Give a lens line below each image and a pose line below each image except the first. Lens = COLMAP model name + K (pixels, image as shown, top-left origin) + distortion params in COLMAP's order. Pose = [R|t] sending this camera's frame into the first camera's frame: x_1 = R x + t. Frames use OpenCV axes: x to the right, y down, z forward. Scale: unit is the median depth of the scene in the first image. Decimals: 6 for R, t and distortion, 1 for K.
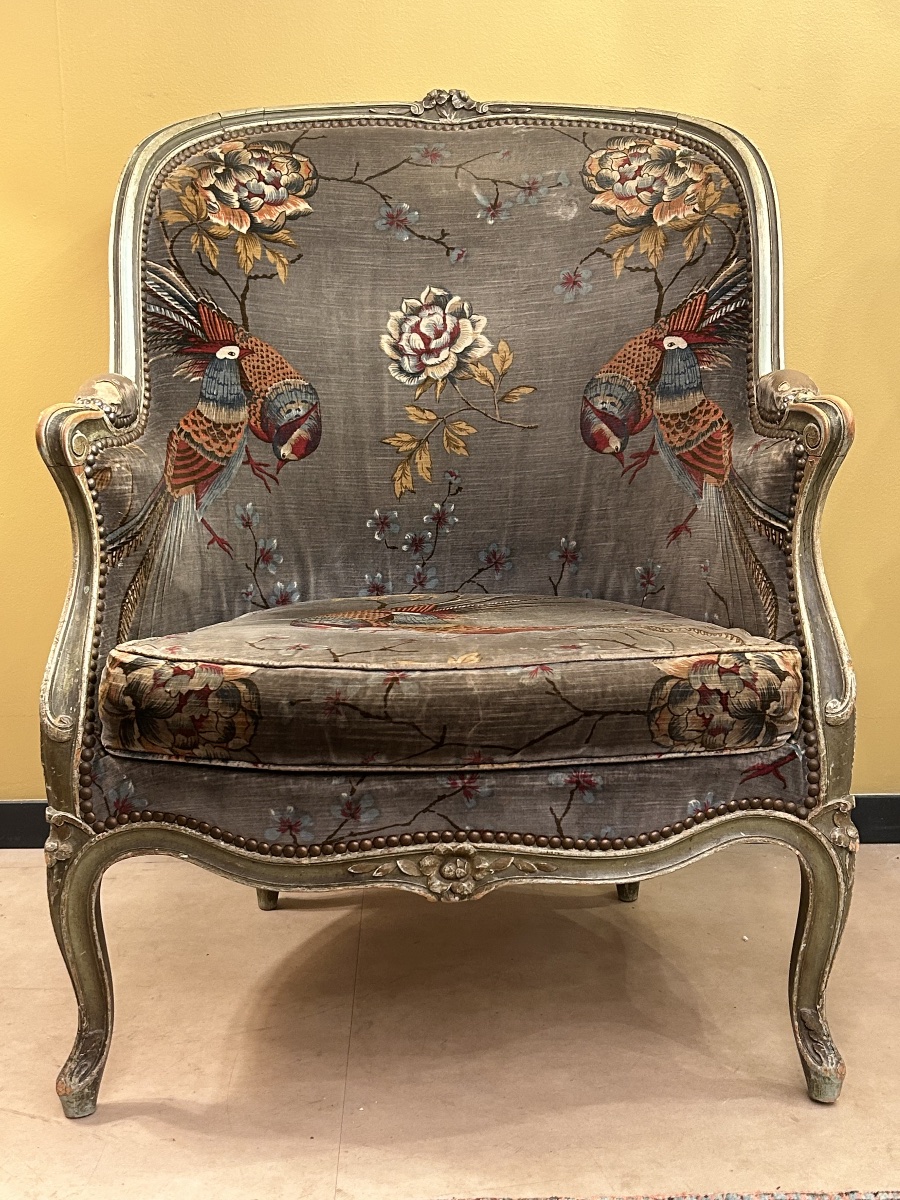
lens RADIAL K [[1446.3, 0, 462.2], [0, 1446.3, 604.9], [0, 0, 1]] dist [0.205822, -0.711207]
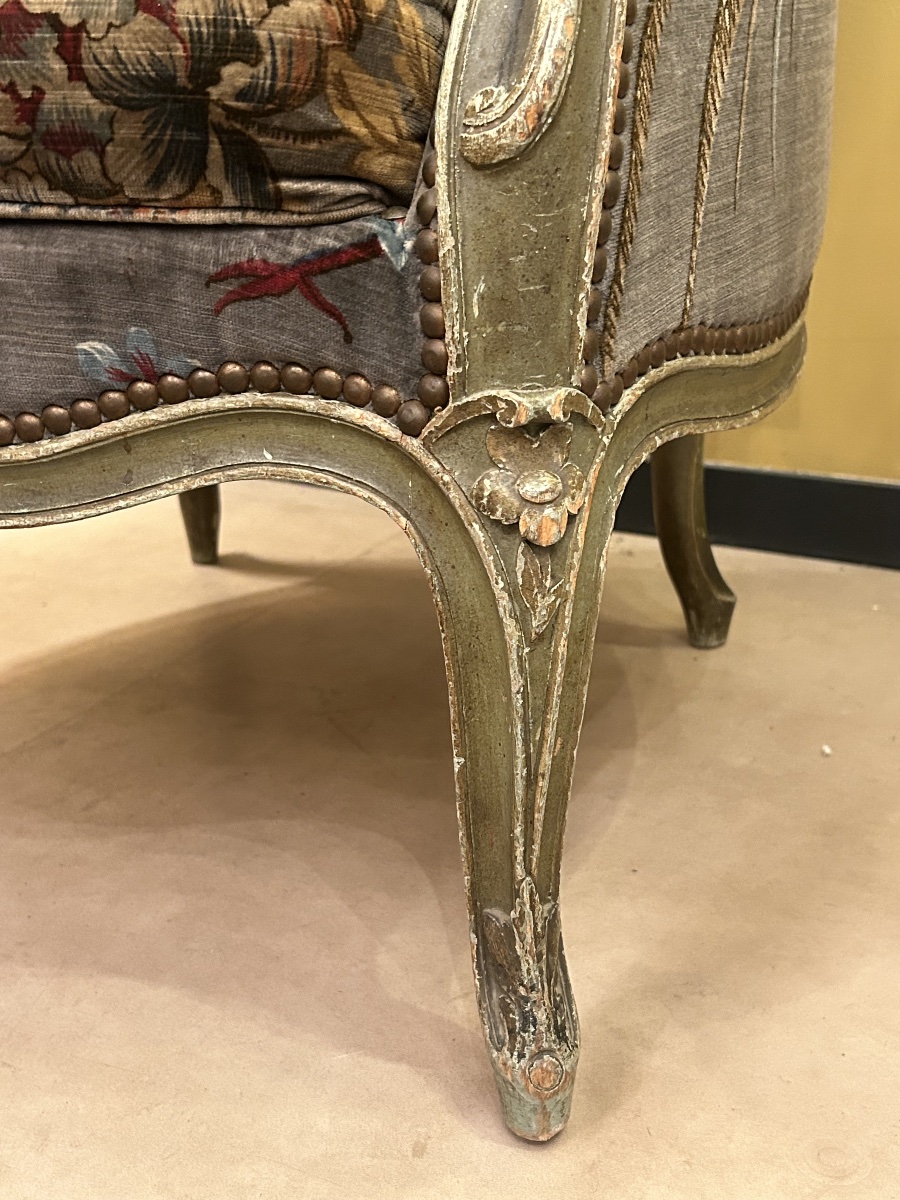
lens RADIAL K [[1446.3, 0, 462.2], [0, 1446.3, 604.9], [0, 0, 1]] dist [0.205822, -0.711207]
pose [[0.849008, 0.162306, -0.502834, 0.364135], [-0.065771, 0.976714, 0.204214, 0.093720], [0.524270, -0.140308, 0.839914, 0.575782]]
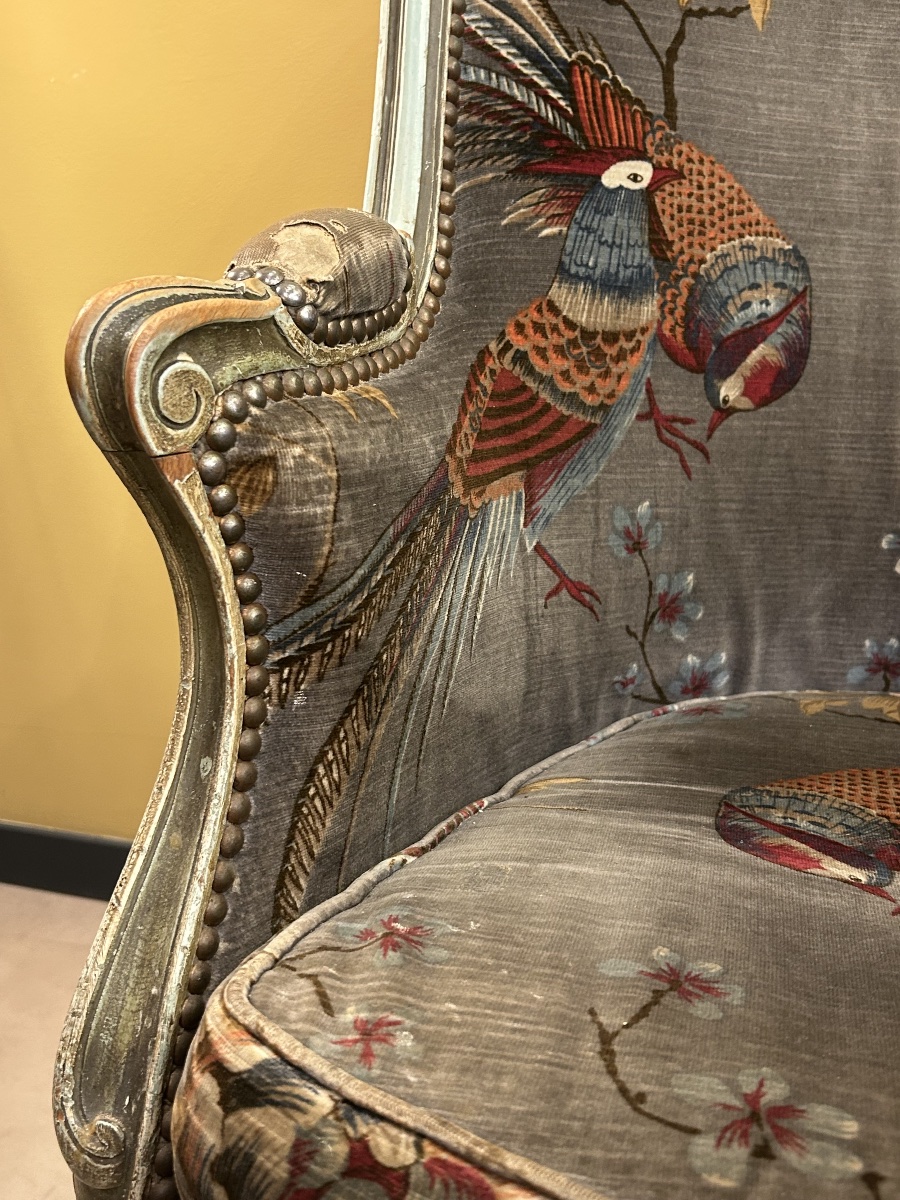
lens RADIAL K [[1262.6, 0, 458.4], [0, 1262.6, 599.0], [0, 0, 1]] dist [0.169794, -0.501529]
pose [[0.955069, 0.091854, -0.281791, -0.086313], [-0.063334, 0.992053, 0.108716, -0.081454], [0.289538, -0.085985, 0.953297, 0.595582]]
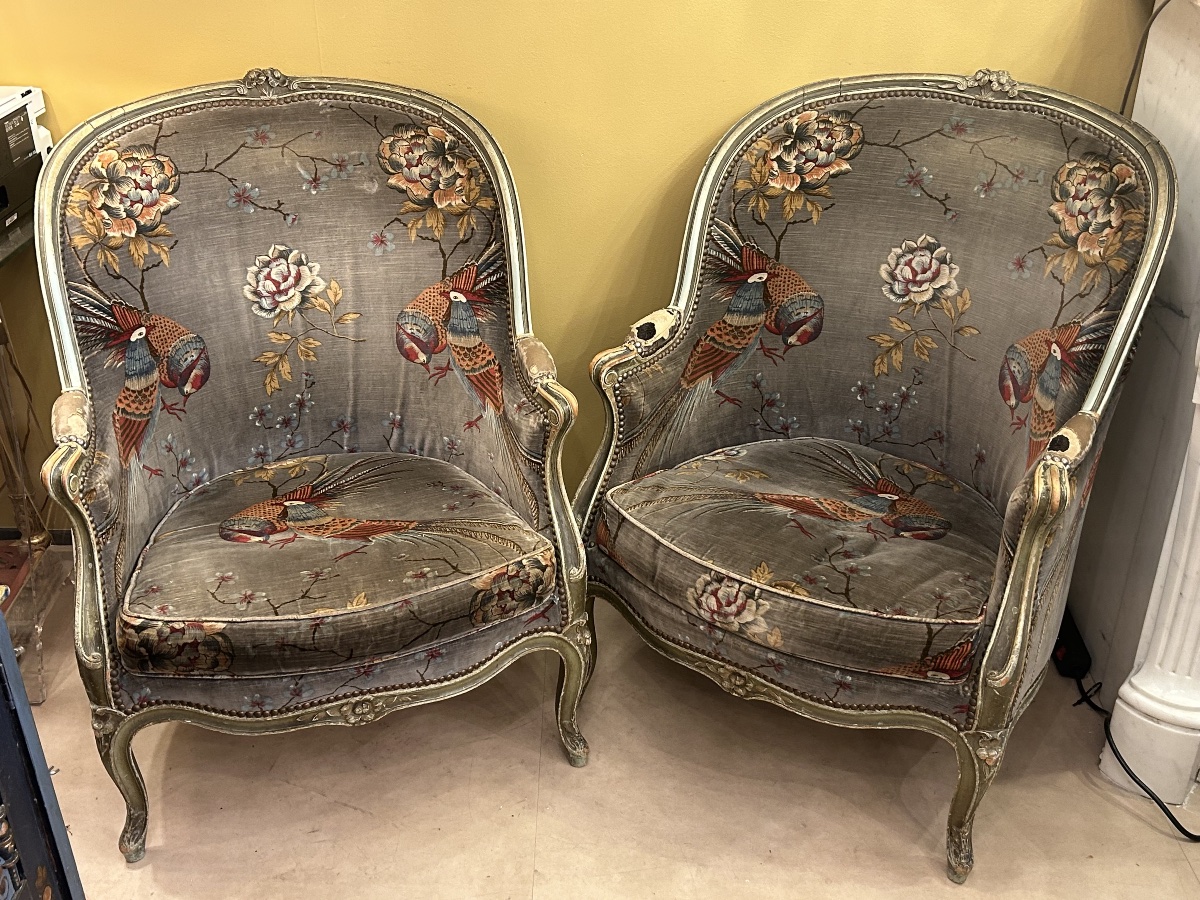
lens RADIAL K [[1301.1, 0, 598.6], [0, 1301.1, 459.4], [0, 0, 1]] dist [0.157274, -0.459917]
pose [[0.962233, -0.122894, 0.242909, -0.059242], [0.041471, 0.948062, 0.315369, -0.443157], [-0.269050, -0.293385, 0.917353, -0.302587]]
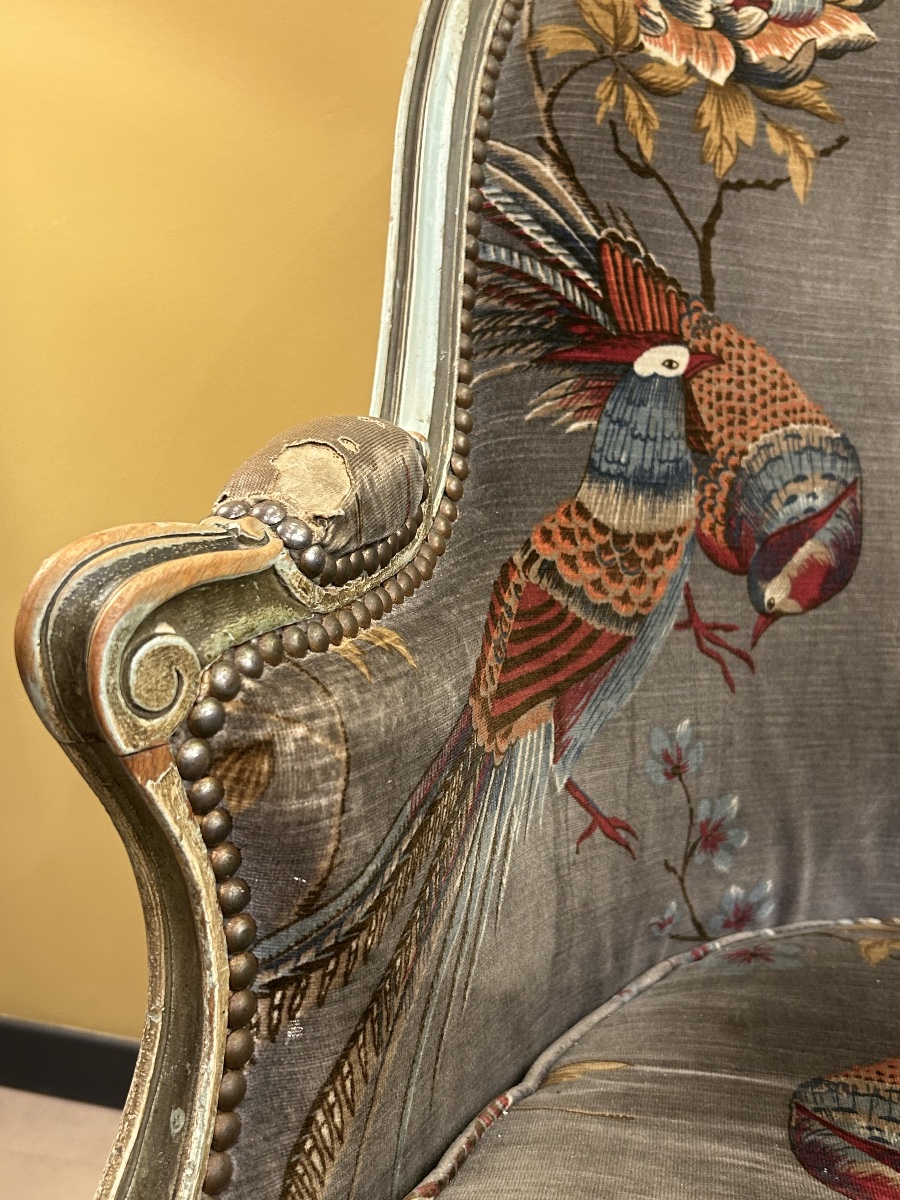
lens RADIAL K [[1262.6, 0, 458.4], [0, 1262.6, 599.0], [0, 0, 1]] dist [0.169794, -0.501529]
pose [[0.959418, 0.073758, -0.272172, -0.113862], [-0.068705, 0.997242, 0.028064, -0.112962], [0.273491, -0.008225, 0.961839, 0.642632]]
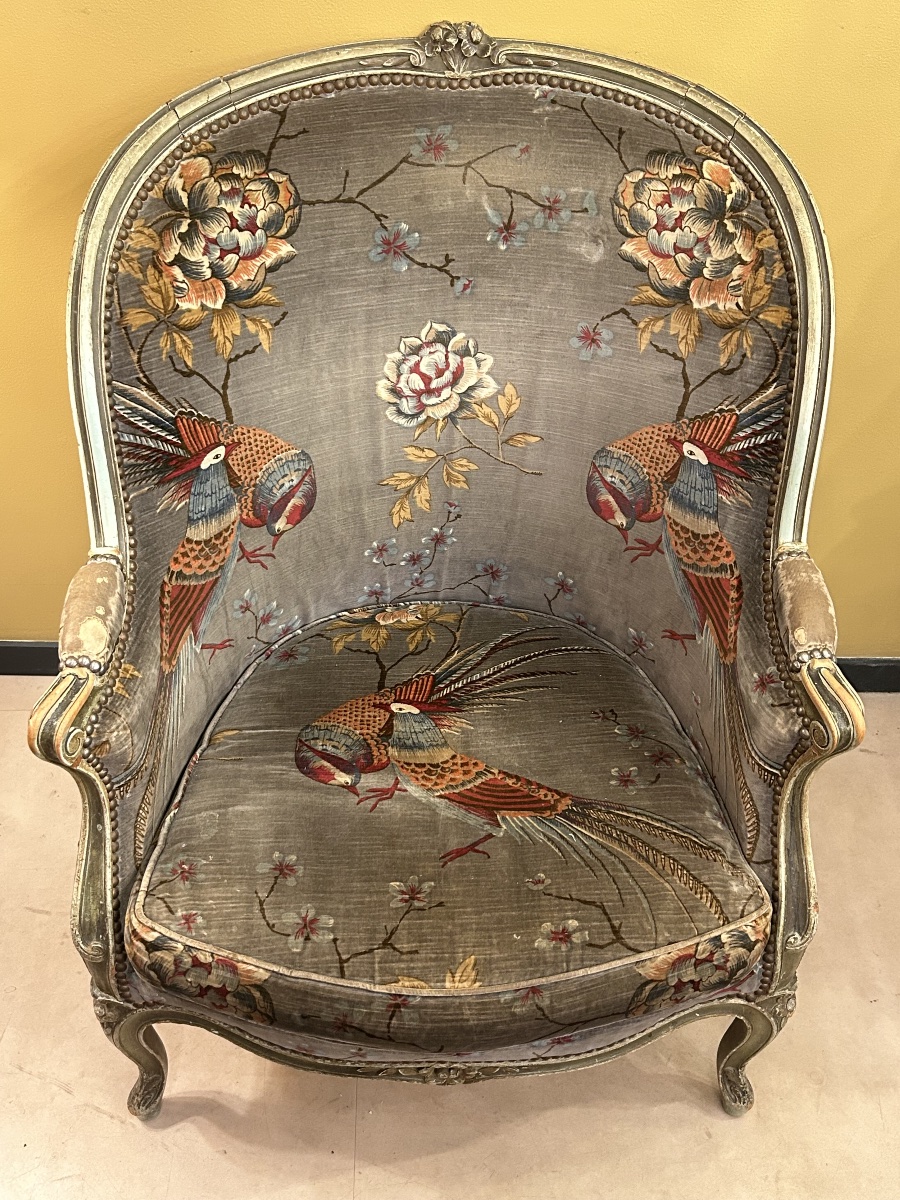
lens RADIAL K [[1249.9, 0, 459.2], [0, 1249.9, 606.6], [0, 0, 1]] dist [0.162482, -0.482812]
pose [[0.999667, 0.018729, 0.017747, -0.016957], [-0.025433, 0.831114, 0.555521, -0.550684], [-0.004345, -0.555787, 0.831313, 0.287272]]
